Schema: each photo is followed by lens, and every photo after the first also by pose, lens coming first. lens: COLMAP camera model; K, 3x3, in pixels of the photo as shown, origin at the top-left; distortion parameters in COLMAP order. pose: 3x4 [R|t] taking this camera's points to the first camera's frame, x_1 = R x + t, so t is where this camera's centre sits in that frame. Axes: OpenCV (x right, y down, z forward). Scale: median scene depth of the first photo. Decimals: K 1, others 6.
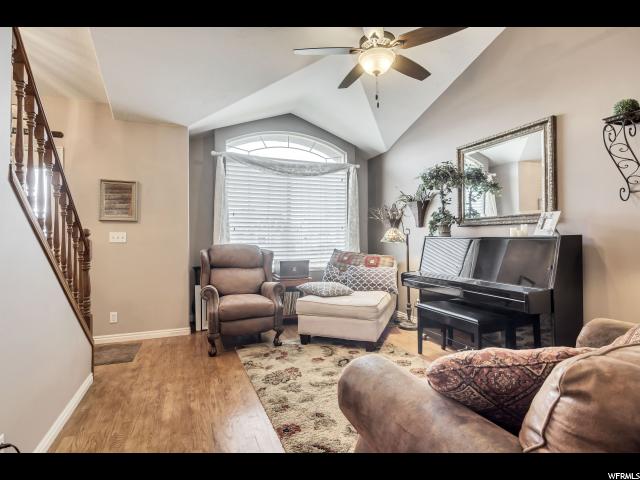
lens RADIAL K [[327.3, 0, 320.0], [0, 327.3, 240.0], [0, 0, 1]] dist [0.001345, 0.000179]
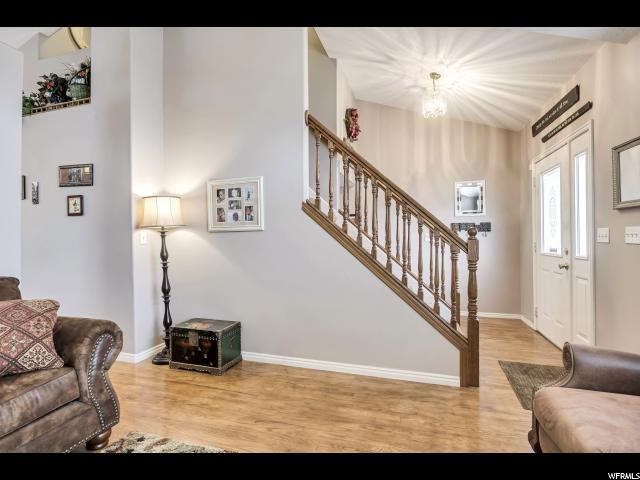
lens RADIAL K [[327.3, 0, 320.0], [0, 327.3, 240.0], [0, 0, 1]] dist [0.001345, 0.000179]
pose [[-0.648412, 0.001366, -0.761288, 0.297282], [0.004178, 0.999990, -0.001763, 0.002024], [0.761278, -0.004324, -0.648411, 1.297628]]
